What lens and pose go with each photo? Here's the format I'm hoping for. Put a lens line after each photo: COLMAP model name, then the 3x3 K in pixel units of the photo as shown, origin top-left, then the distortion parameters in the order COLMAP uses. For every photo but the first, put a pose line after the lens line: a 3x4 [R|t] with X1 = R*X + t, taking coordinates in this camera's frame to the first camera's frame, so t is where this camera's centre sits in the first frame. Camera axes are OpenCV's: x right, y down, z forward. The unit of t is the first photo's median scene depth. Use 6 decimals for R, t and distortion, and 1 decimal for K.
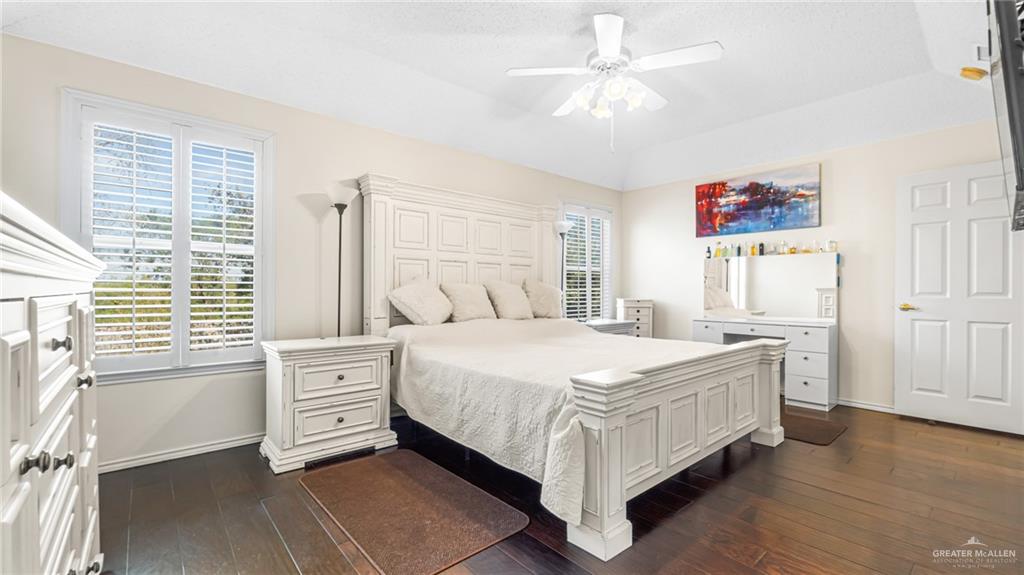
lens RADIAL K [[435.4, 0, 516.2], [0, 435.4, 285.2], [0, 0, 1]] dist [-0.005618, -0.000179]
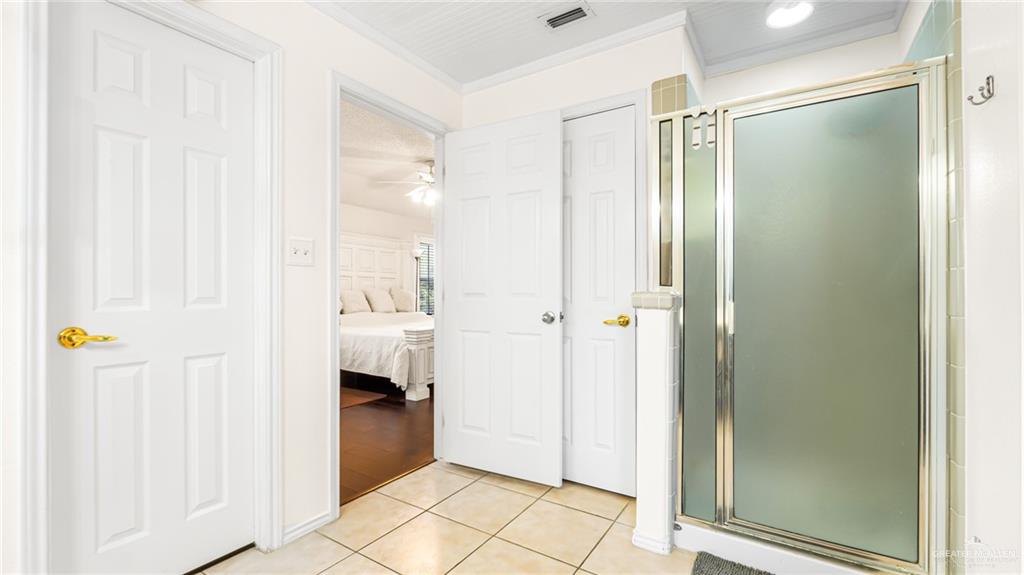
lens RADIAL K [[435.4, 0, 516.2], [0, 435.4, 285.2], [0, 0, 1]] dist [-0.005618, -0.000179]
pose [[0.962148, -0.002589, 0.272516, 0.048511], [0.005155, 0.999949, -0.008701, -0.009014], [-0.272480, 0.009777, 0.962112, -1.061856]]
